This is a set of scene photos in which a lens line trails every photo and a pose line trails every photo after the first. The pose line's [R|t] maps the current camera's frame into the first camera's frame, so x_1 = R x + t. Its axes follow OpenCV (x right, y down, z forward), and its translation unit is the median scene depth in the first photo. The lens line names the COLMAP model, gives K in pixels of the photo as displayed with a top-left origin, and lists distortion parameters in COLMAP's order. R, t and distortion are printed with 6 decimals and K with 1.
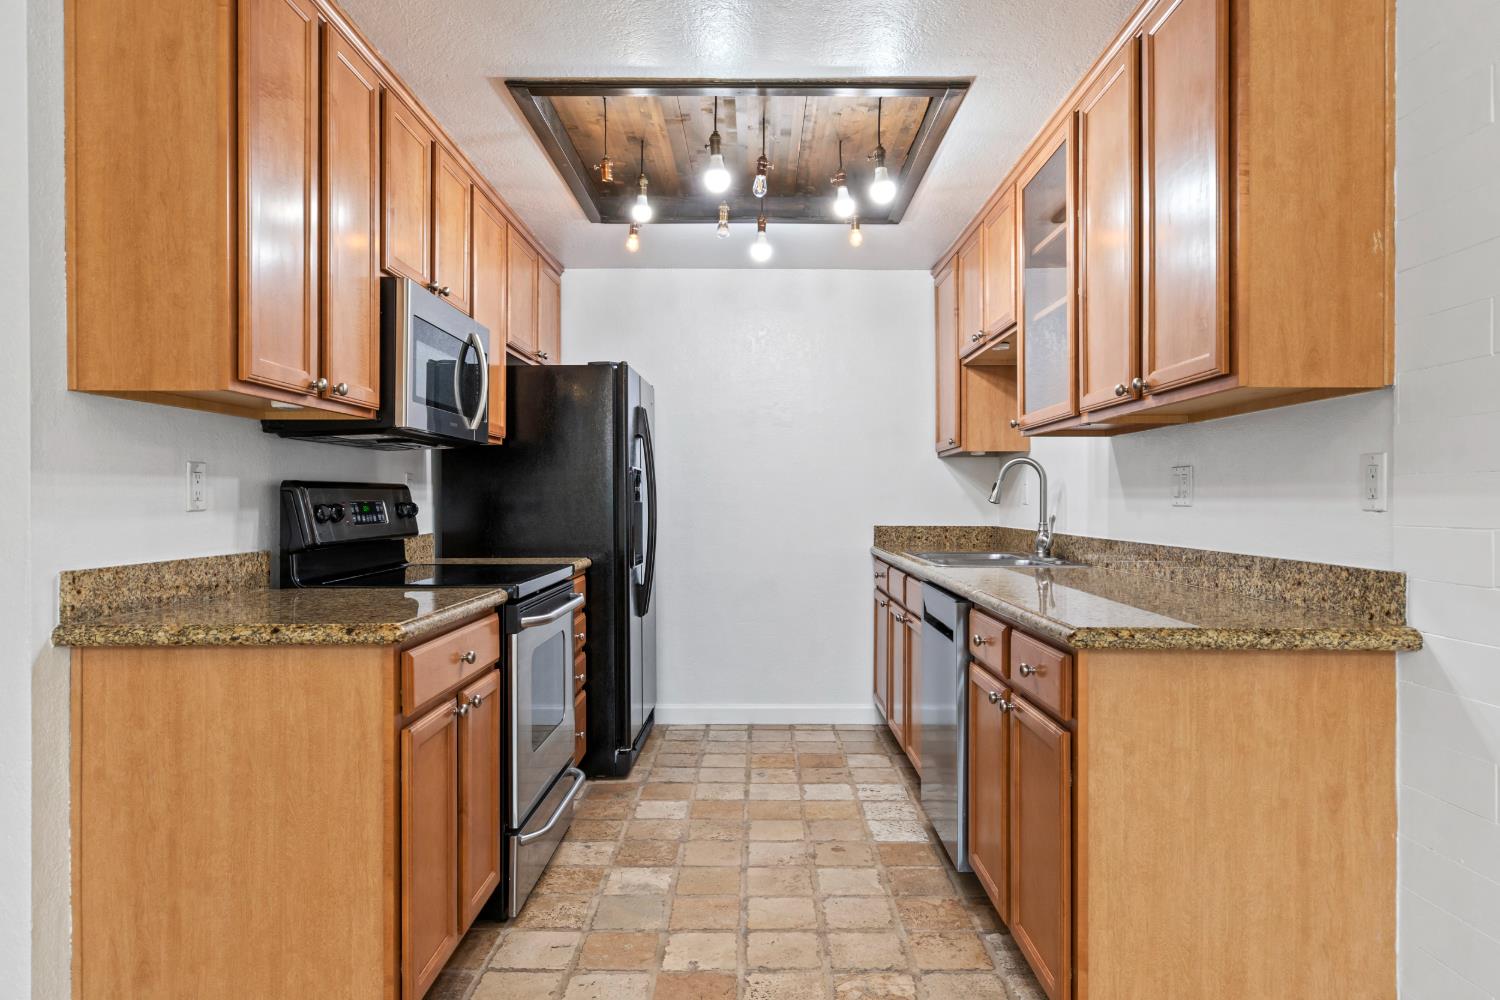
lens RADIAL K [[934.7, 0, 748.4], [0, 934.7, 502.2], [0, 0, 1]] dist [0.008495, -0.002118]
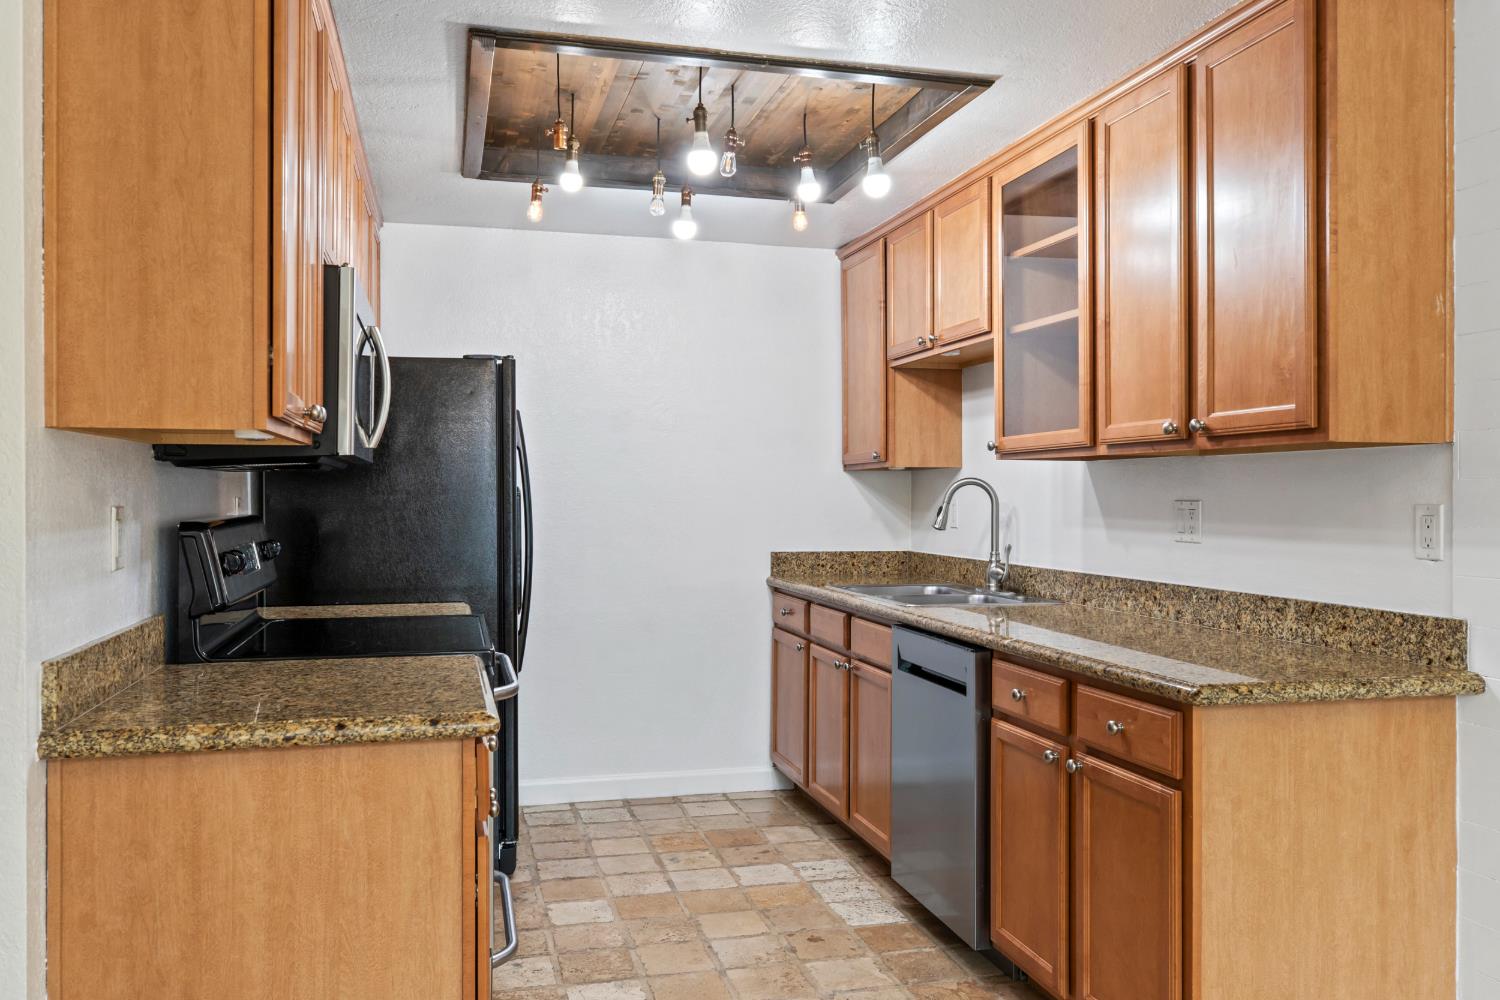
lens RADIAL K [[1216.4, 0, 751.8], [0, 1216.4, 495.1], [0, 0, 1]] dist [0.006584, -0.006043]
pose [[0.966496, 0.000722, 0.256682, -0.418079], [-0.000301, 0.999999, -0.001677, -0.061493], [-0.256683, 0.001544, 0.966494, -0.117640]]
